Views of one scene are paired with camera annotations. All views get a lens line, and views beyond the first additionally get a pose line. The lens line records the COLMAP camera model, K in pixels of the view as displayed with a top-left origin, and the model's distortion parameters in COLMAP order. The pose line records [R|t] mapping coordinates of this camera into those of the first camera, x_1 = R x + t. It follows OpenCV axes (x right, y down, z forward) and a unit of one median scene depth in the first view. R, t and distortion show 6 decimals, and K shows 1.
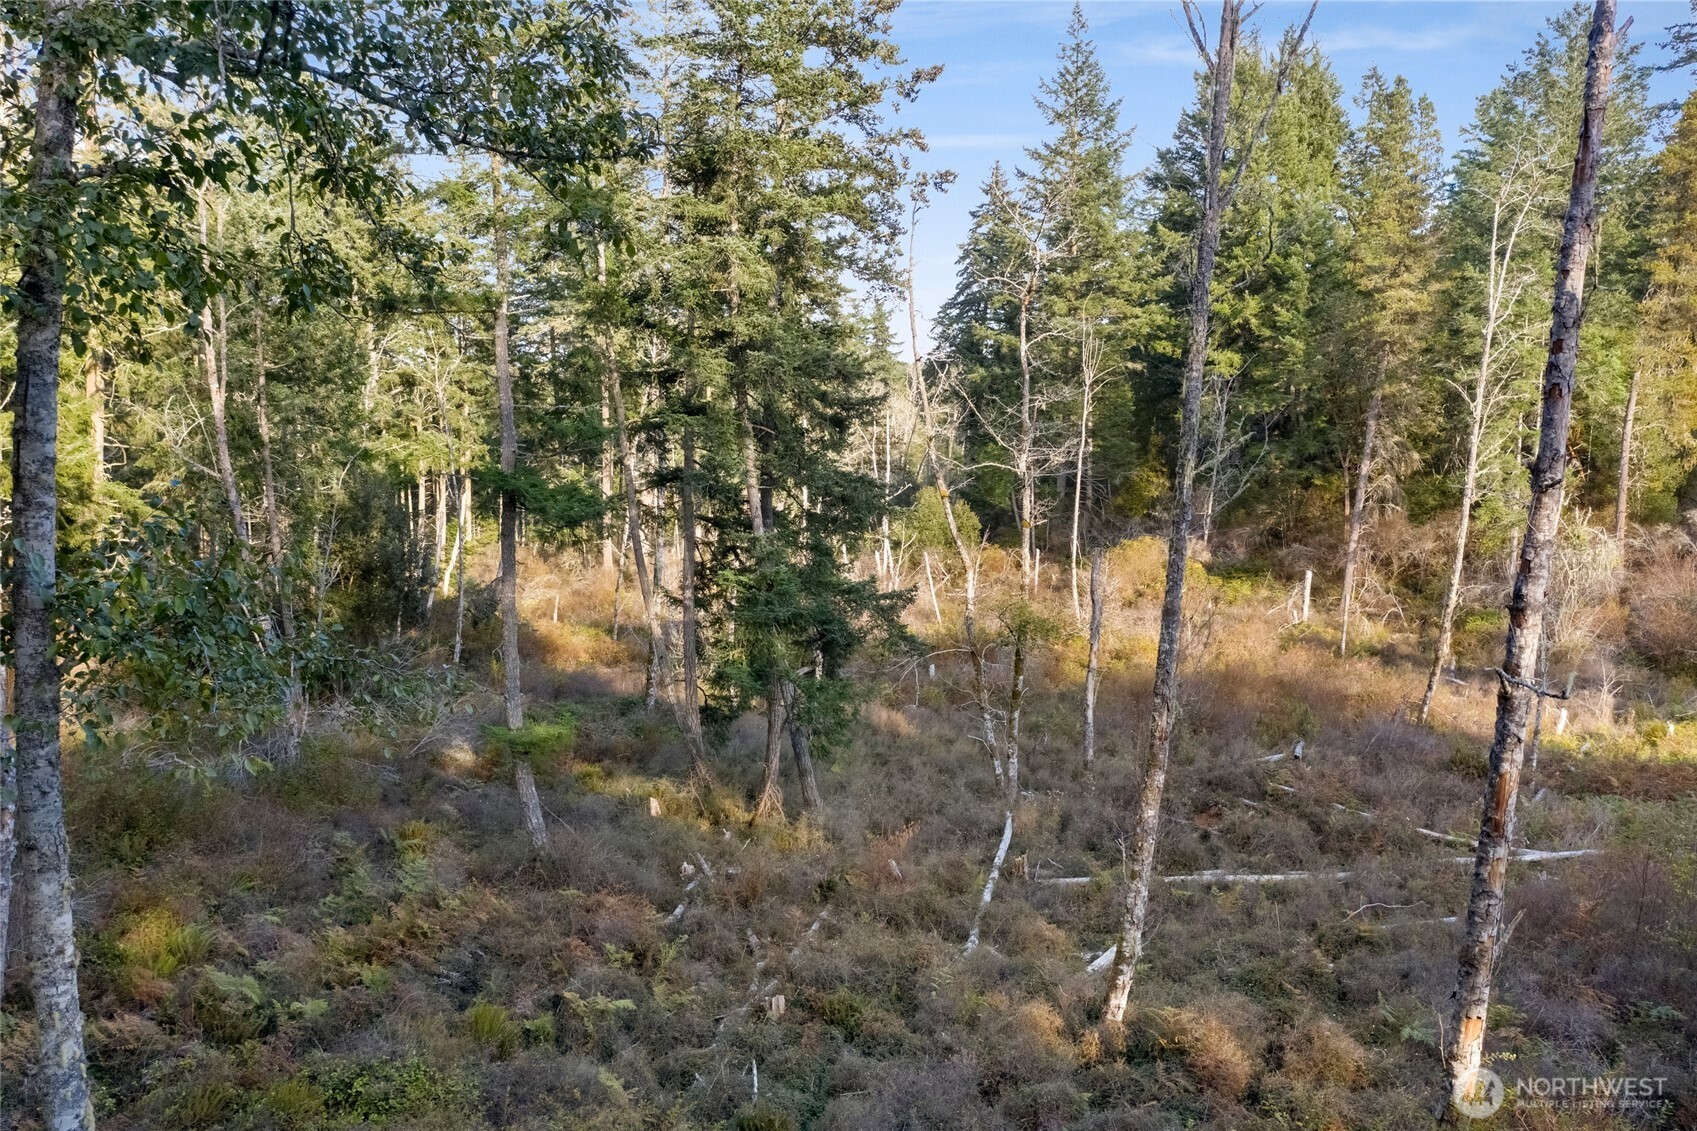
lens RADIAL K [[1392.8, 0, 849.8], [0, 1392.8, 566.7], [0, 0, 1]] dist [-0.008611, -0.006295]
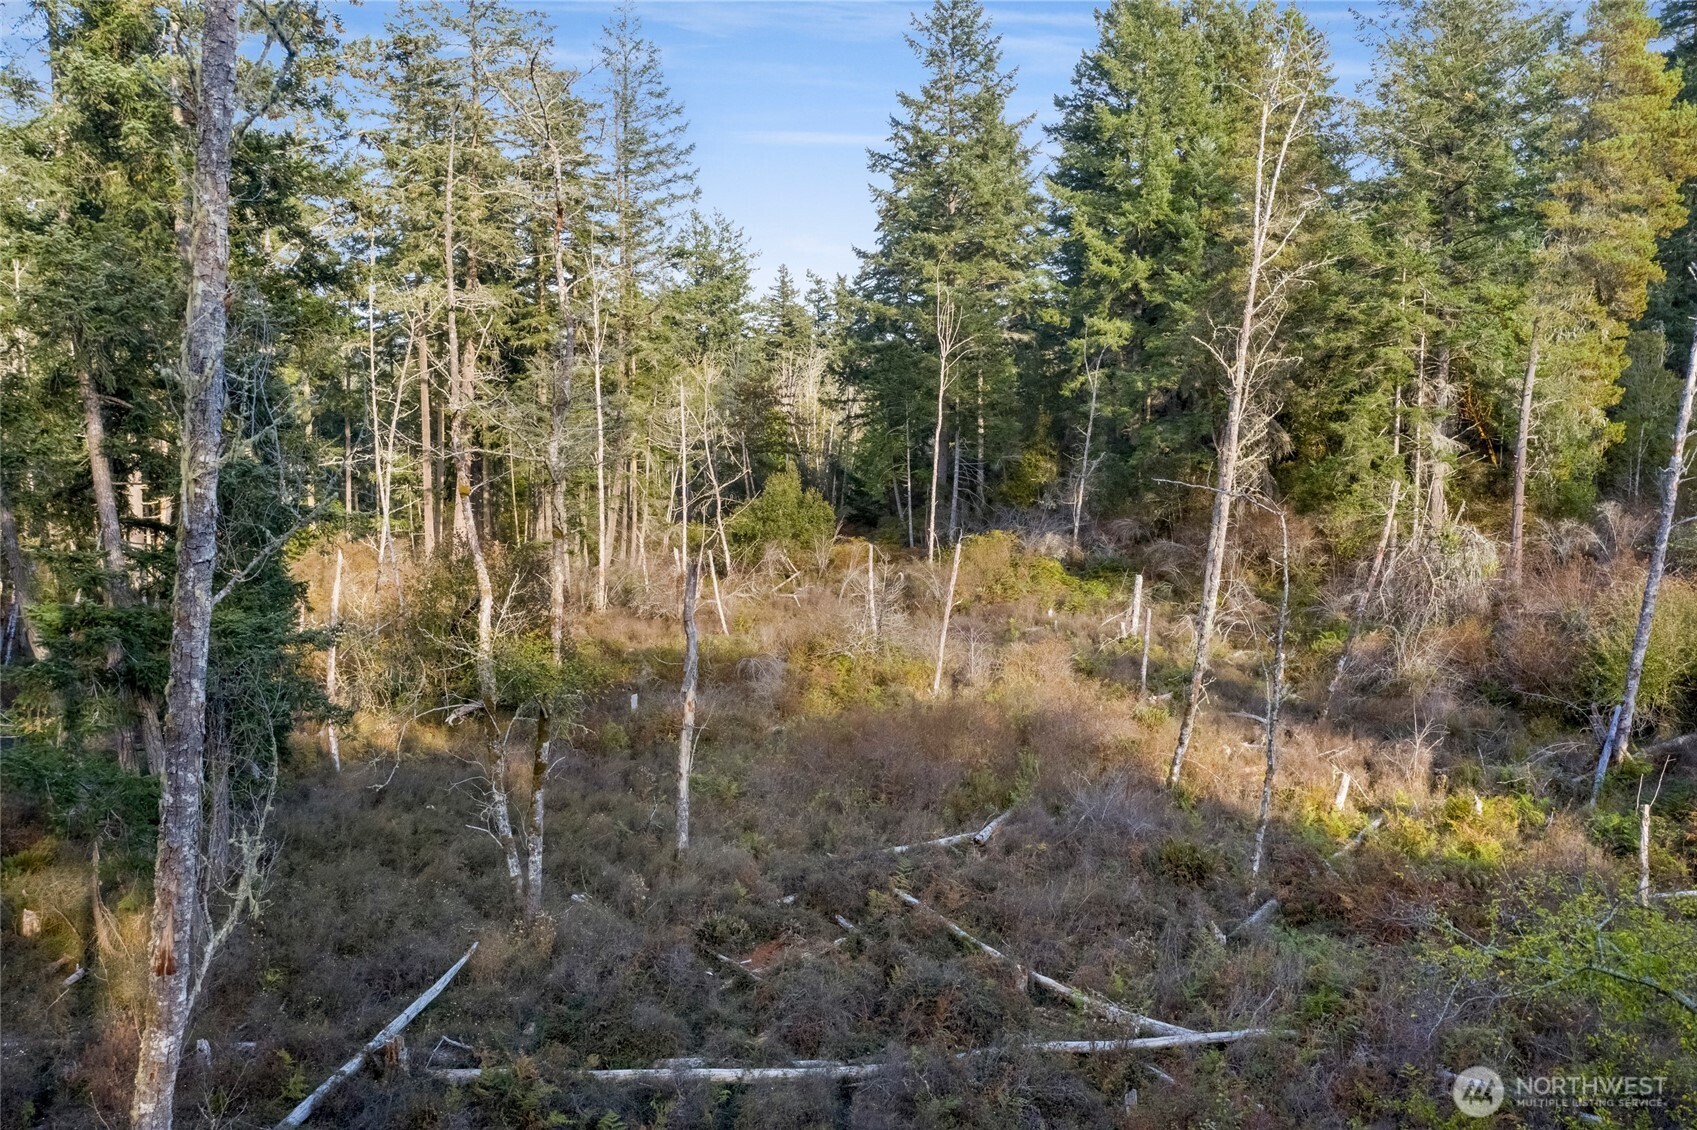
lens RADIAL K [[1392.8, 0, 847.4], [0, 1392.8, 562.7], [0, 0, 1]] dist [-0.008611, -0.006295]
pose [[0.999896, 0.000827, -0.014397, 0.115161], [-0.000675, 0.999944, 0.010543, -0.009133], [0.014405, -0.010533, 0.999841, 0.109693]]
